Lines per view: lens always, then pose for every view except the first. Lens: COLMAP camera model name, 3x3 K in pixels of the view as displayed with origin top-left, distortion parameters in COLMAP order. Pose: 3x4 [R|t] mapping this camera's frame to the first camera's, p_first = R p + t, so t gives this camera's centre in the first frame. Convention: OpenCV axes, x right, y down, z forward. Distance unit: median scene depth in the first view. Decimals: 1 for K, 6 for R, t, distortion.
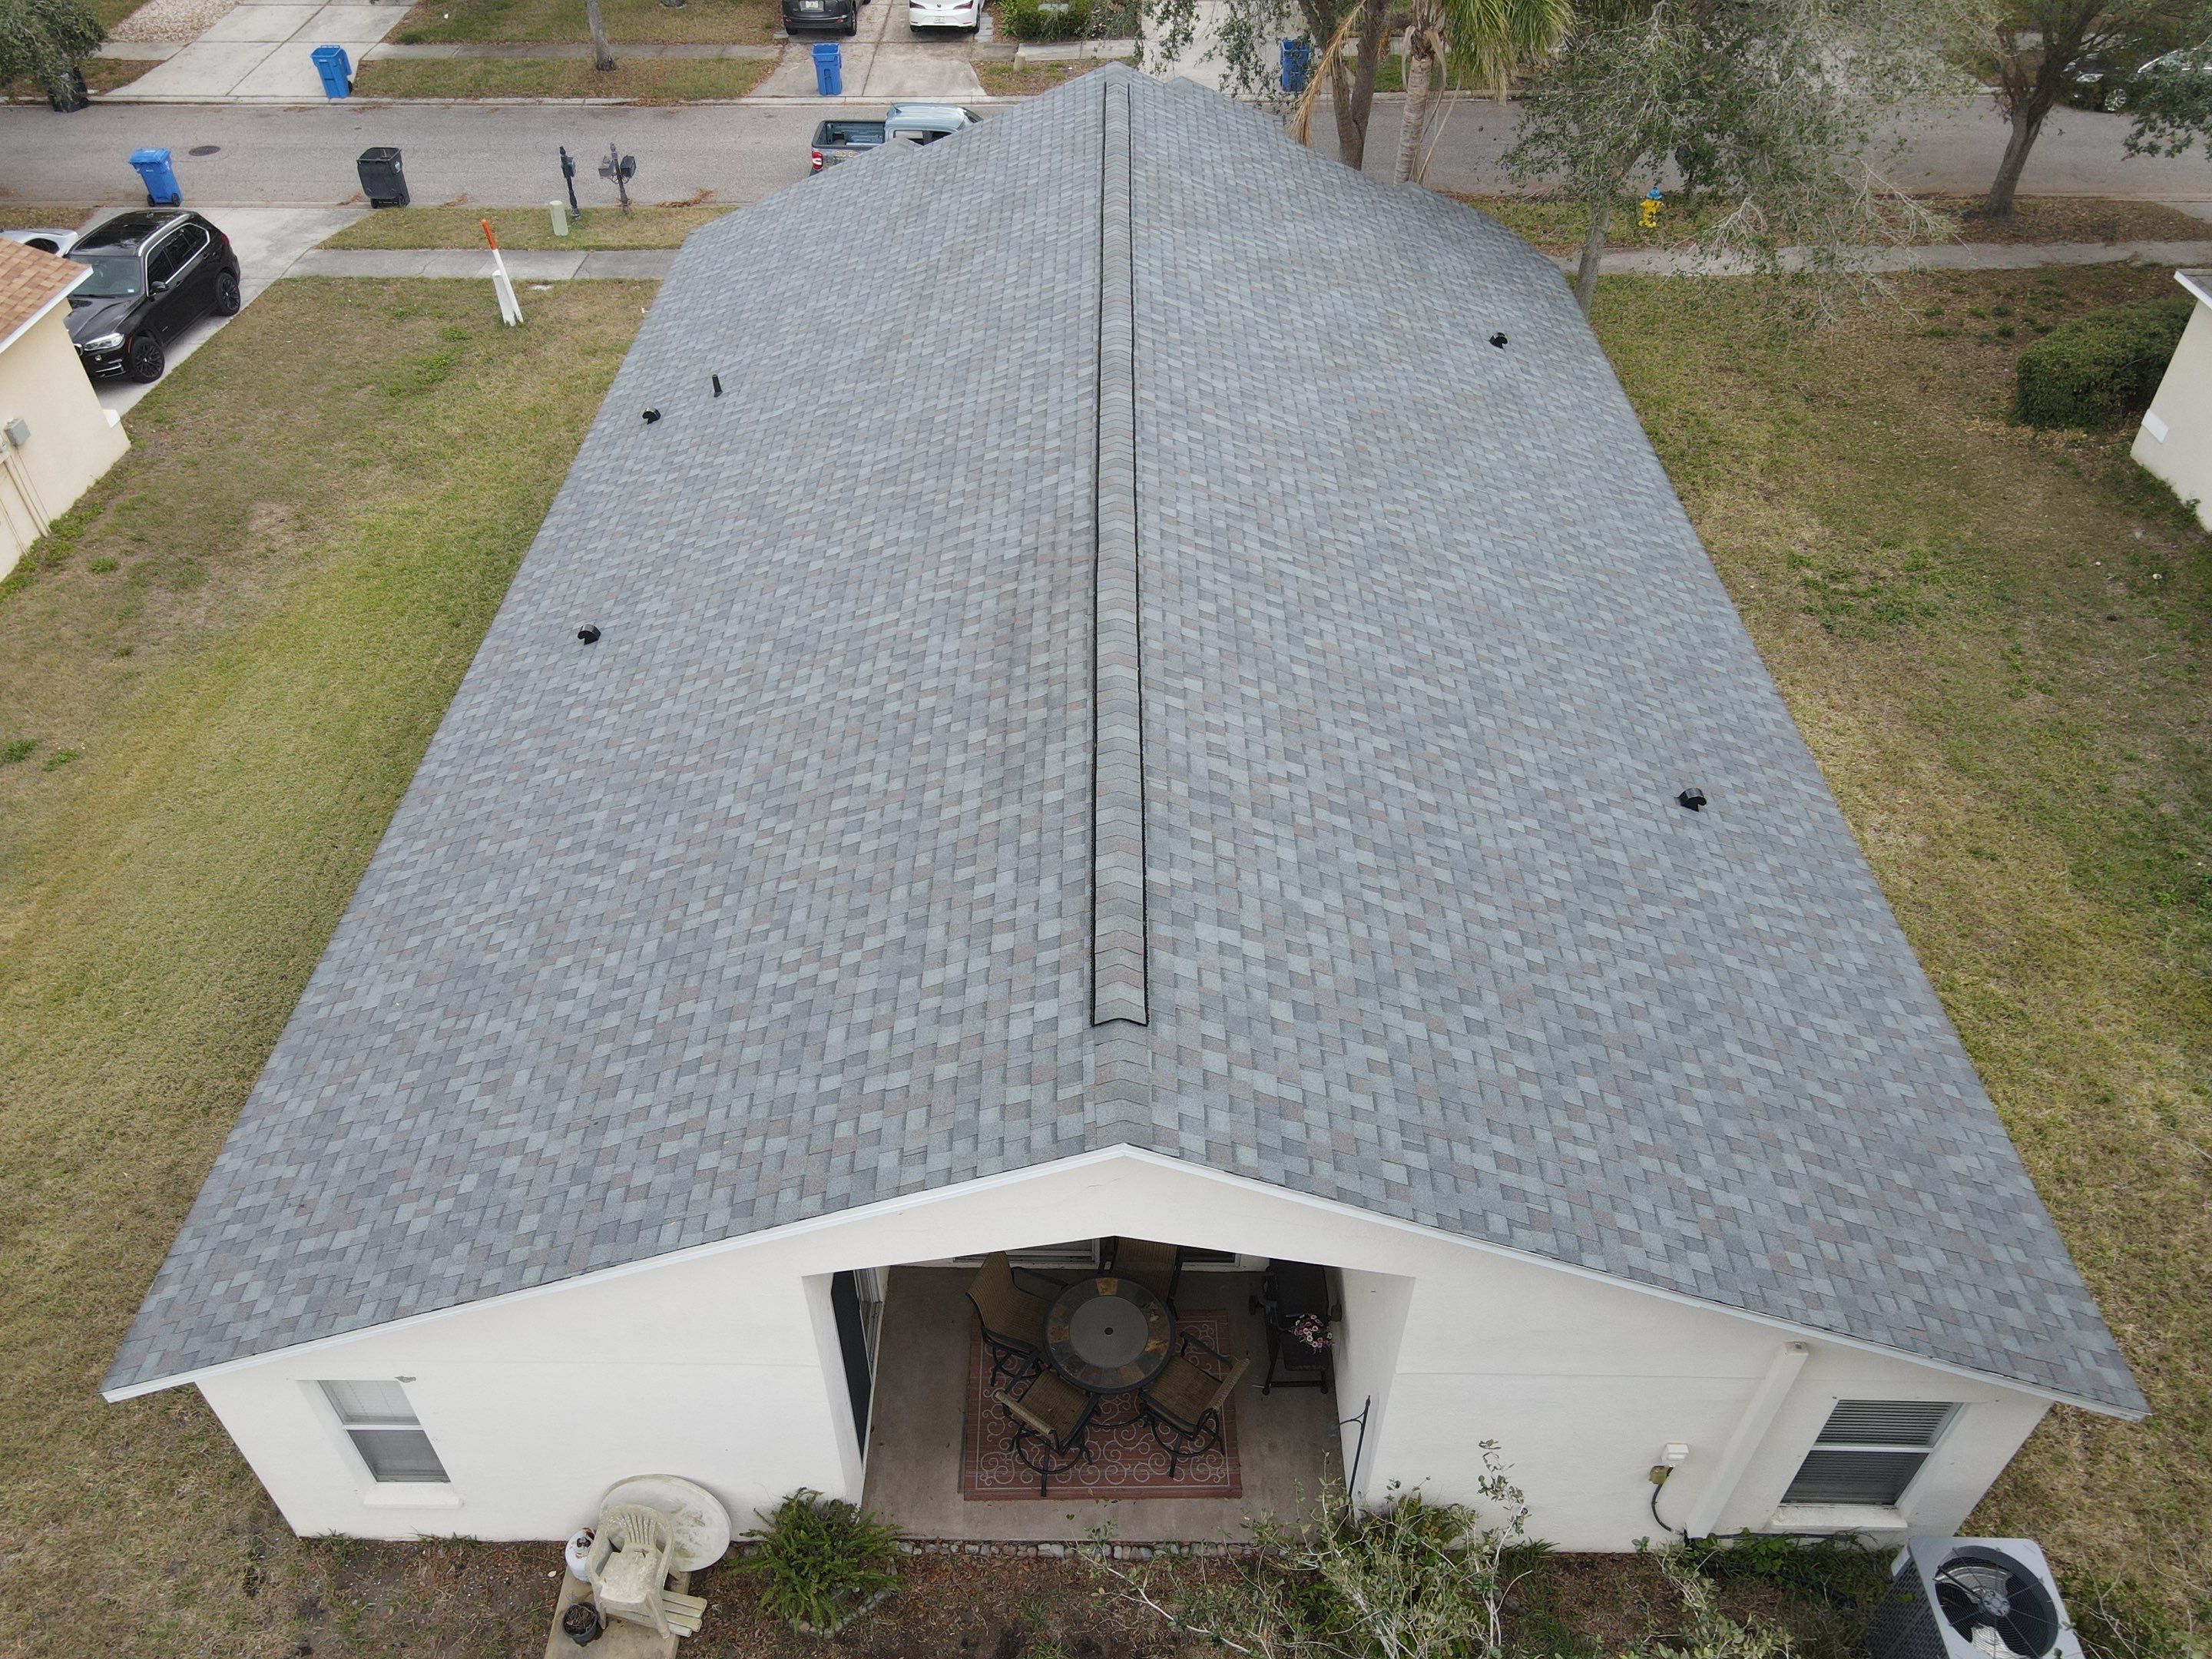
lens RADIAL K [[1610.0, 0, 1090.3], [0, 1610.0, 830.8], [0, 0, 1]] dist [-0.001723, 0.026110]
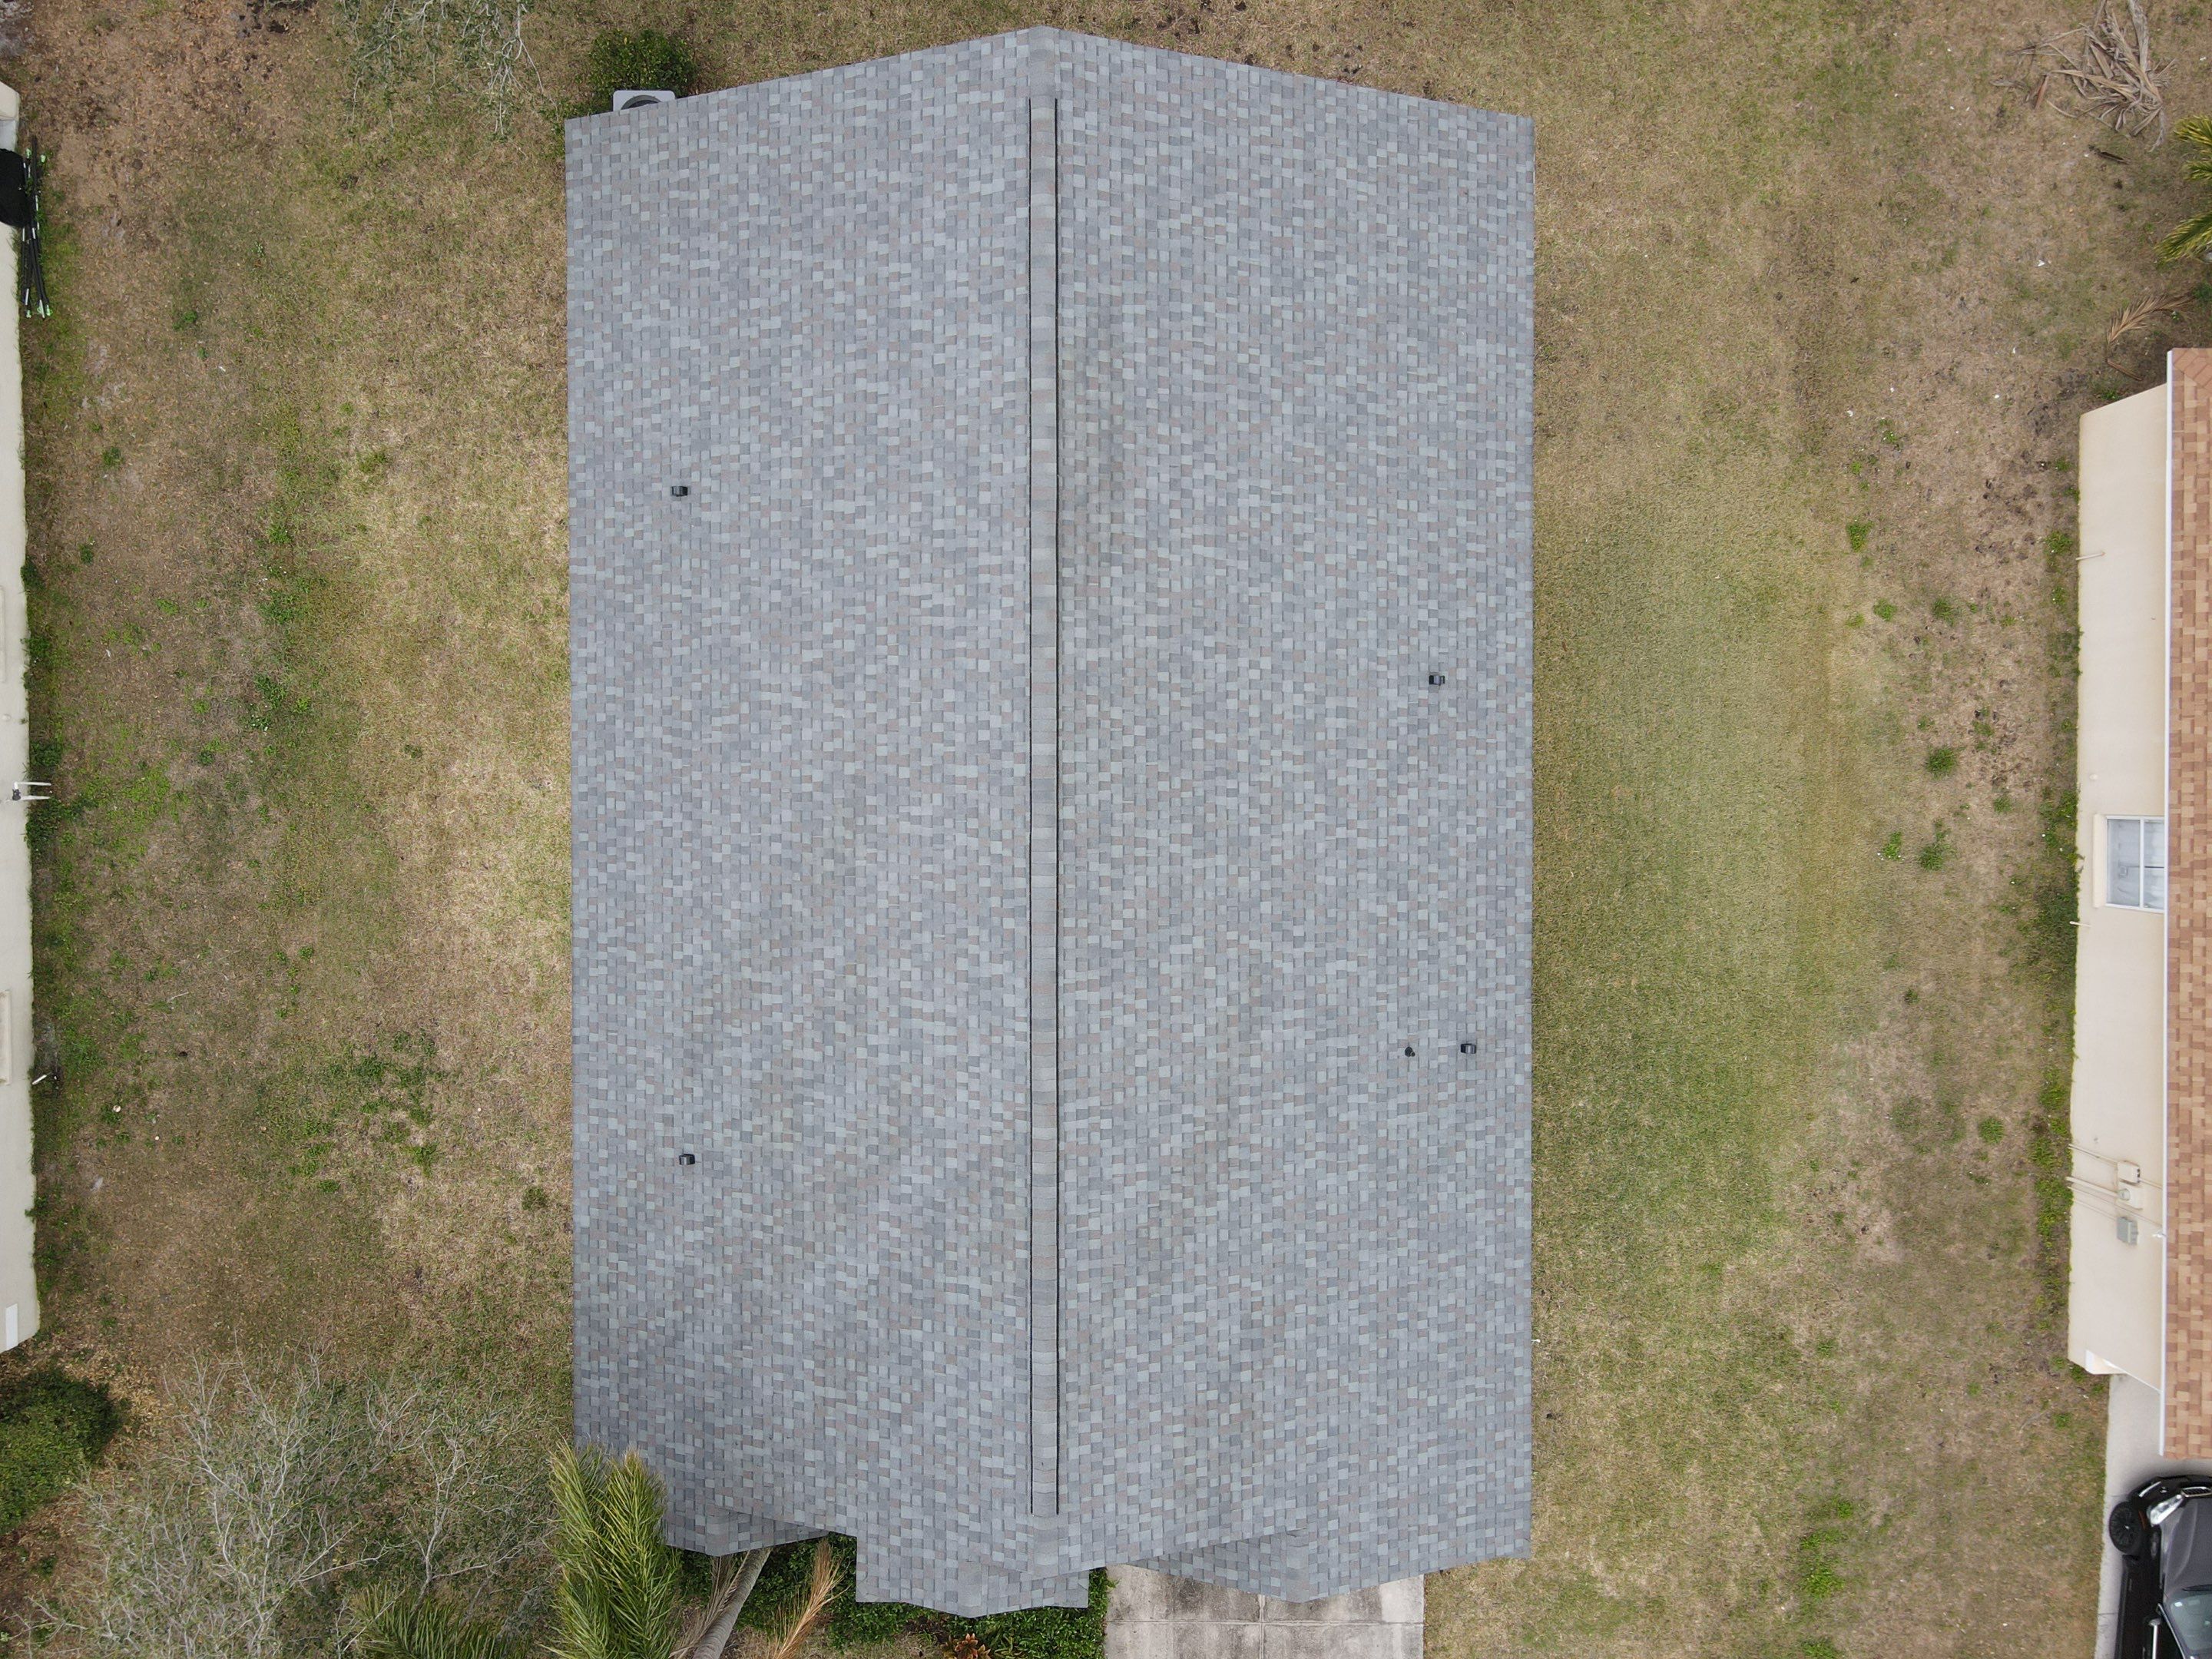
lens RADIAL K [[1610.0, 0, 1065.8], [0, 1610.0, 807.7], [0, 0, 1]] dist [-0.001723, 0.026110]
pose [[-0.999758, 0.011519, 0.018753, -0.030122], [0.006042, -0.675674, 0.737176, -1.526718], [0.021162, 0.737110, 0.675441, 0.199812]]
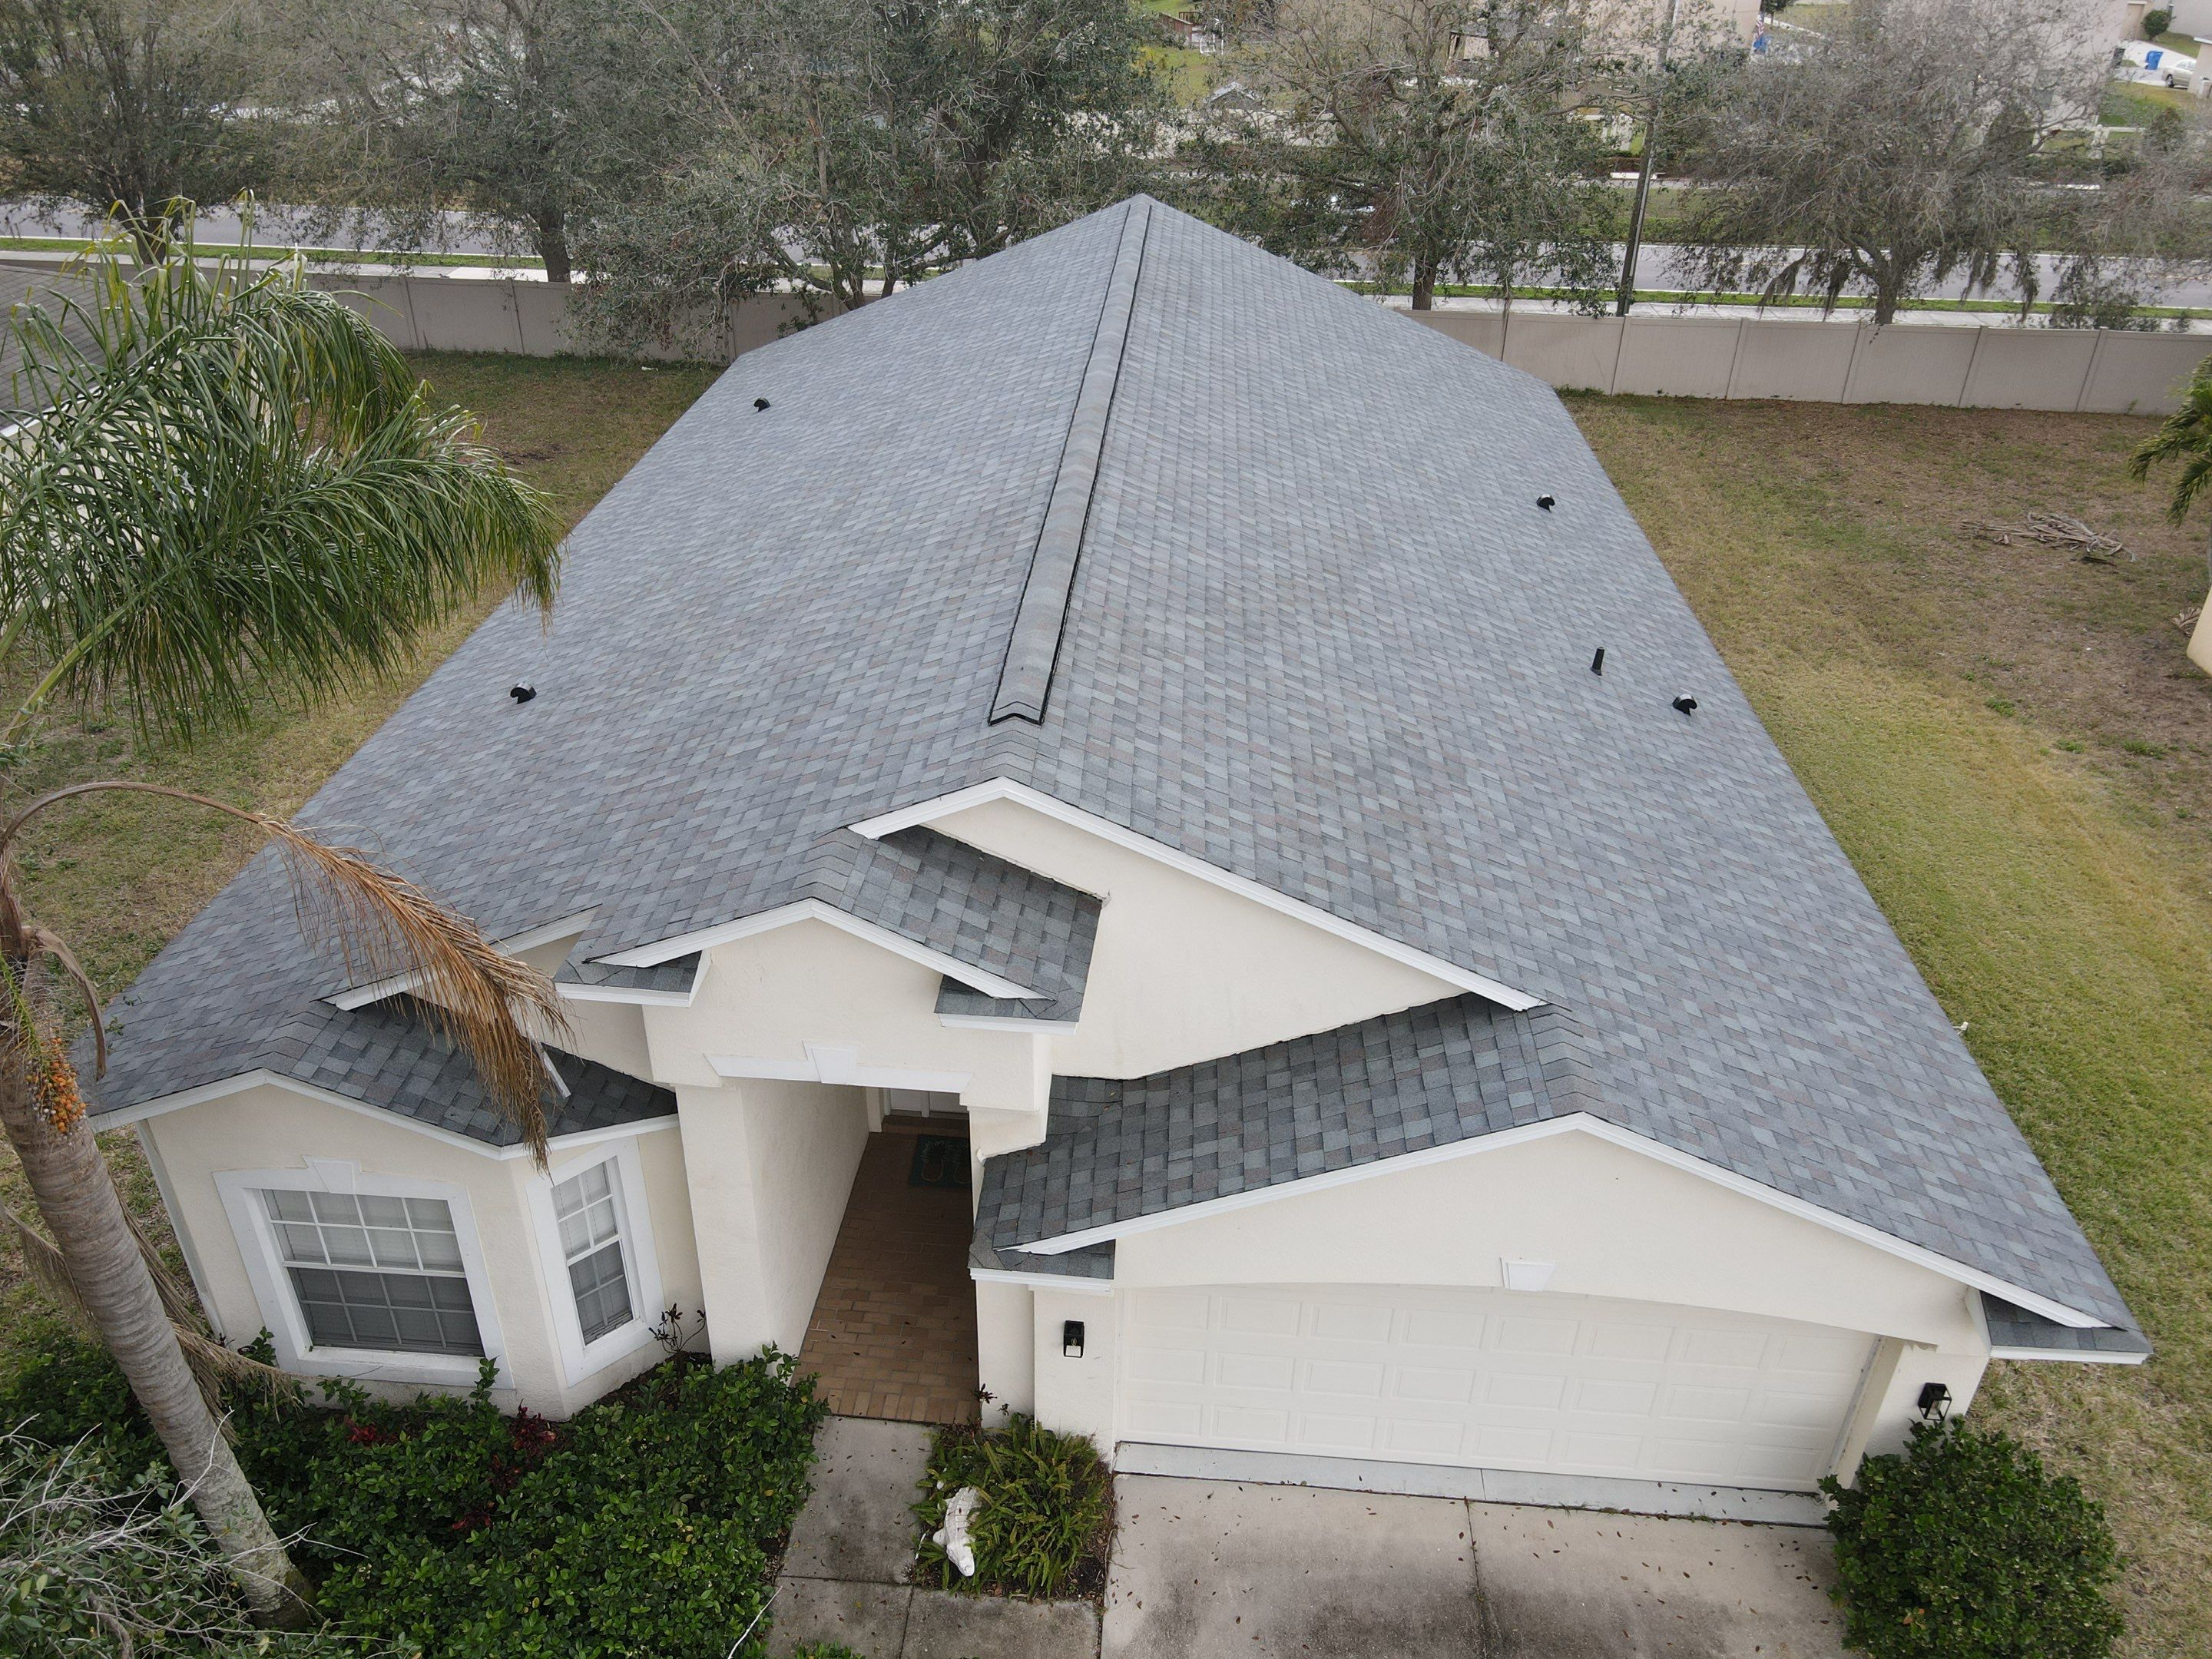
lens RADIAL K [[1610.0, 0, 1063.8], [0, 1610.0, 853.4], [0, 0, 1]] dist [-0.001723, 0.026110]
pose [[-0.997271, -0.043652, 0.059536, -0.044122], [0.044597, 0.286445, 0.957058, -1.552637], [-0.058832, 0.957102, -0.283716, 2.060355]]
